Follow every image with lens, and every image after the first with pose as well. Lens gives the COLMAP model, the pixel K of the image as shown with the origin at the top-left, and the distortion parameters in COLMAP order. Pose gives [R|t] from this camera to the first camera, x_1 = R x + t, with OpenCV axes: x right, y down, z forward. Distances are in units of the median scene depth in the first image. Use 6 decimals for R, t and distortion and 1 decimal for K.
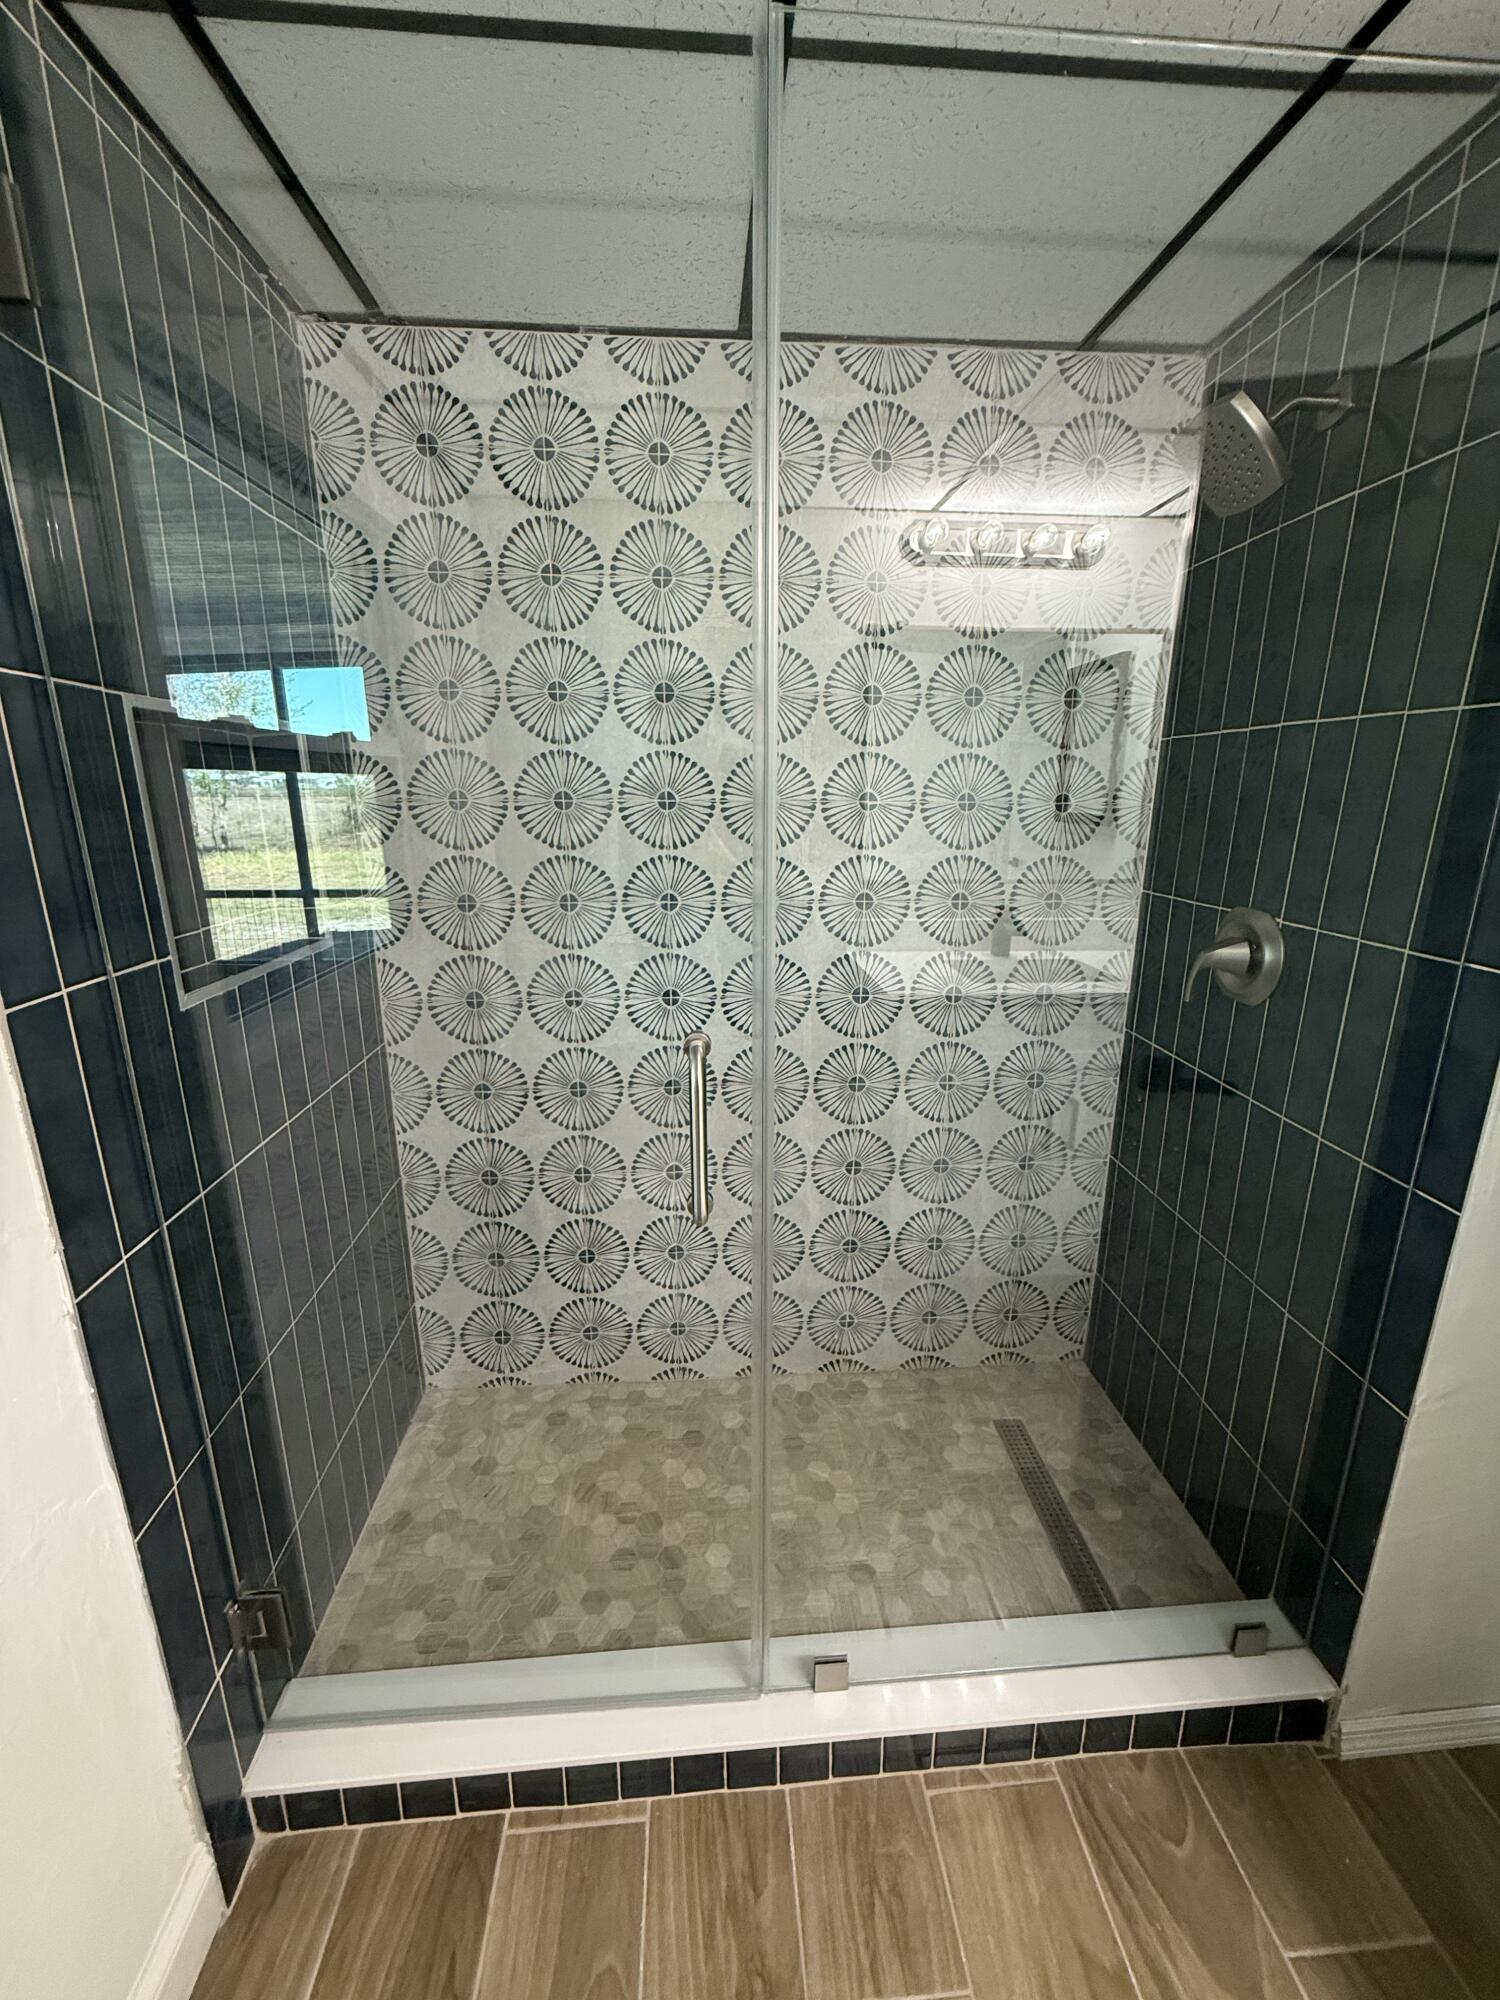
lens RADIAL K [[794.7, 0, 749.1], [0, 794.7, 996.3], [0, 0, 1]] dist [-0.002034, 0.001009]
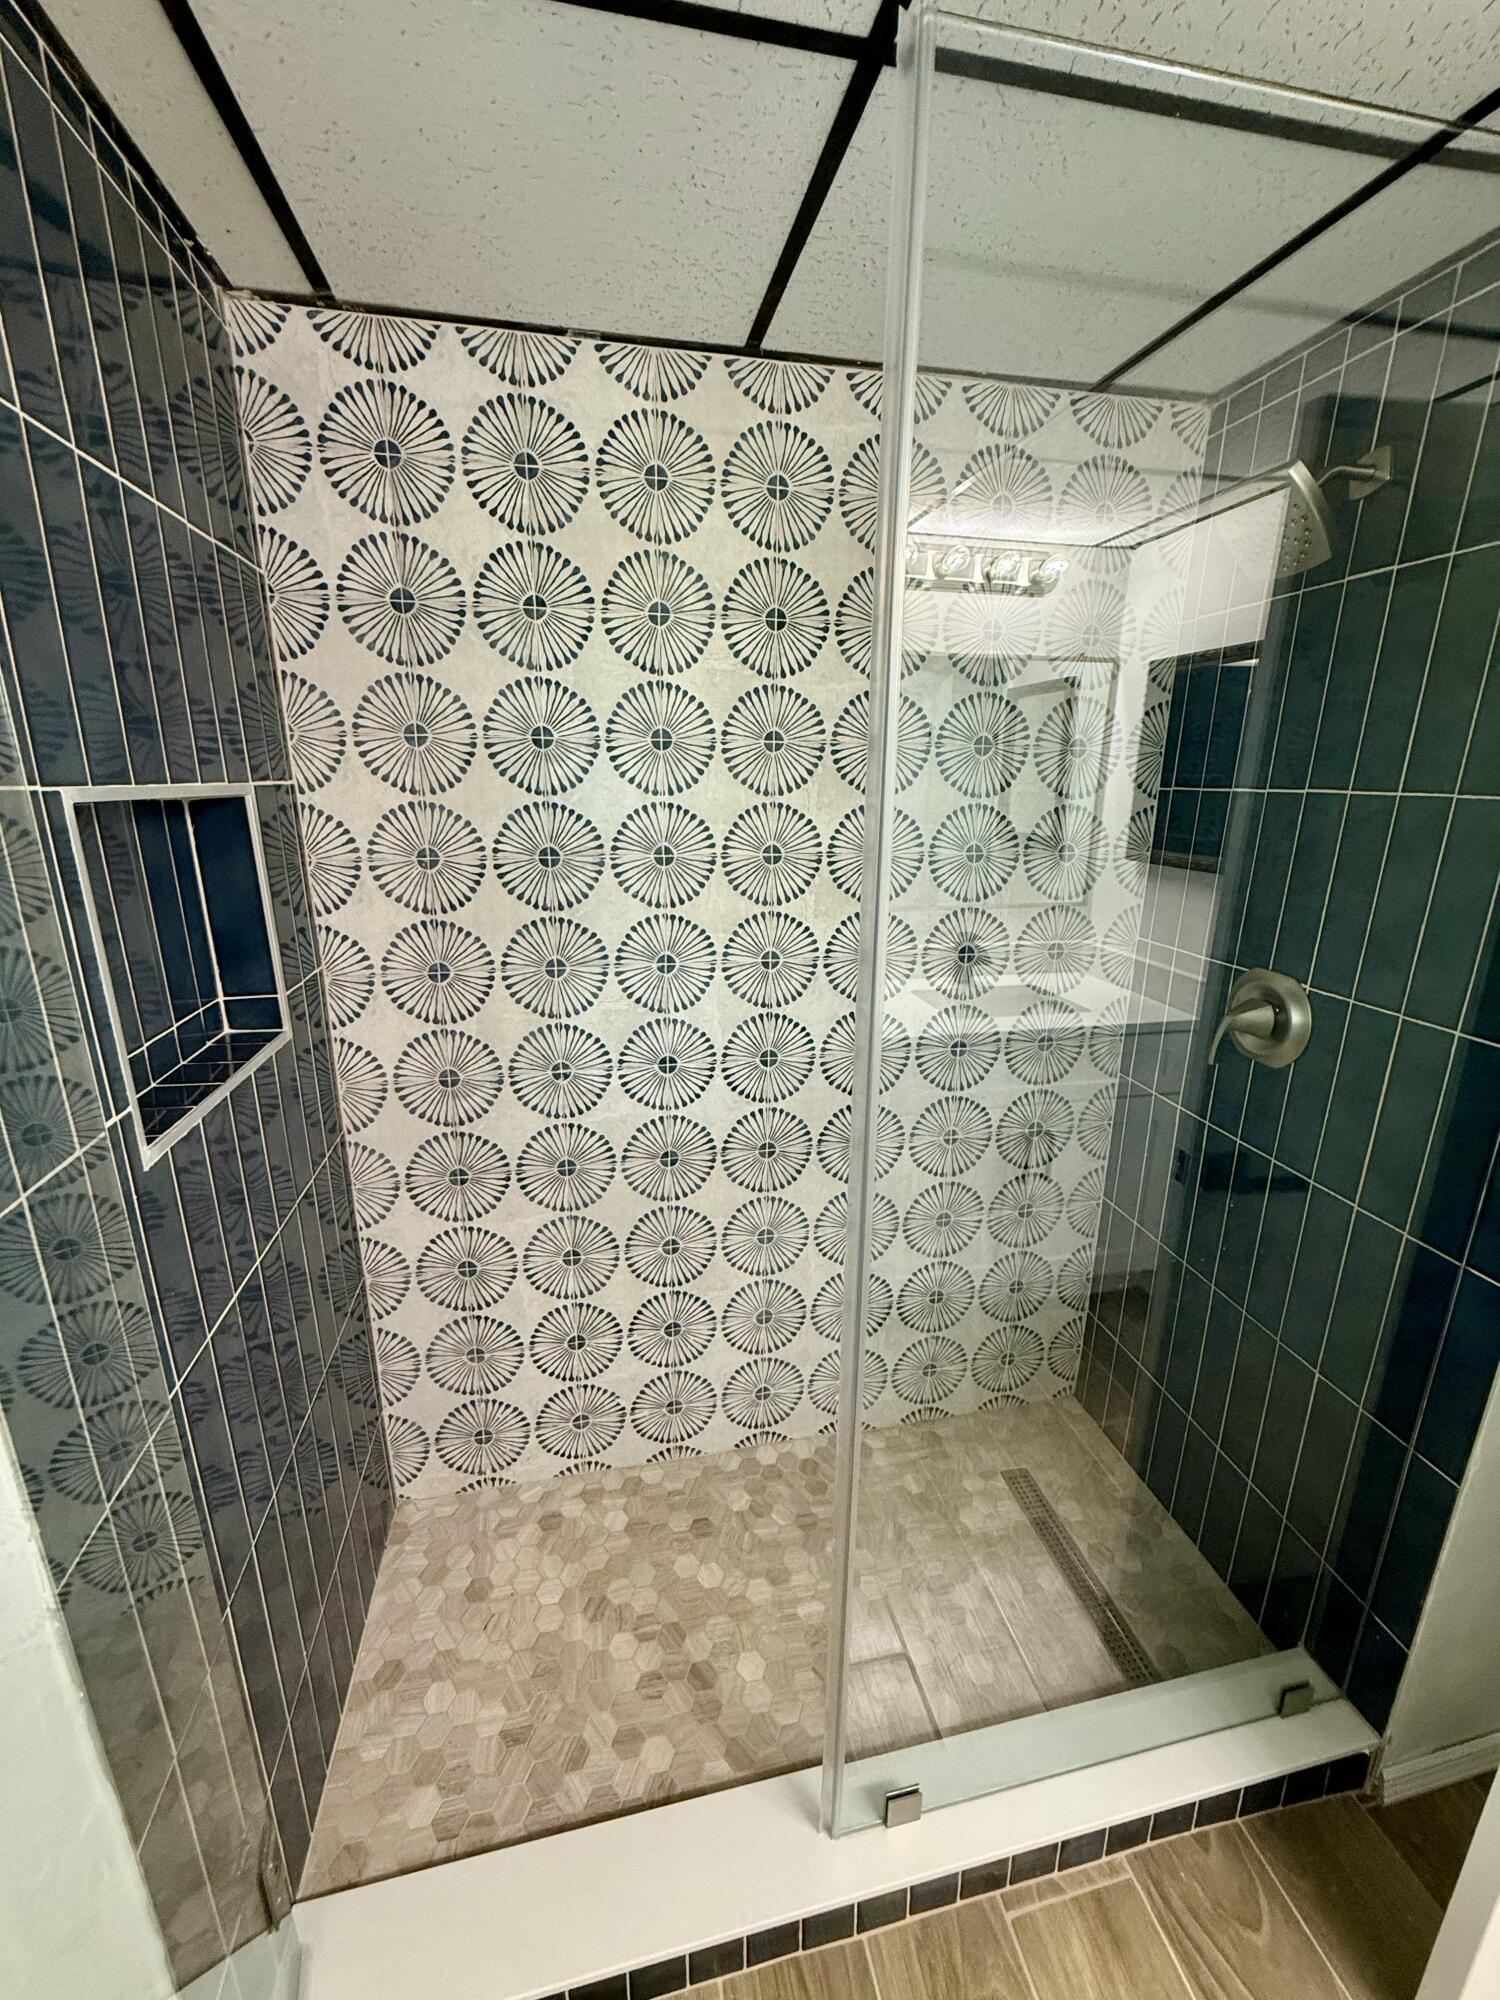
lens RADIAL K [[794.7, 0, 749.6], [0, 794.7, 998.6], [0, 0, 1]] dist [-0.002034, 0.001009]
pose [[0.991497, -0.030357, 0.126542, -0.135321], [0.028094, 0.999413, 0.019630, -0.103799], [-0.127063, -0.015908, 0.991767, 0.081981]]
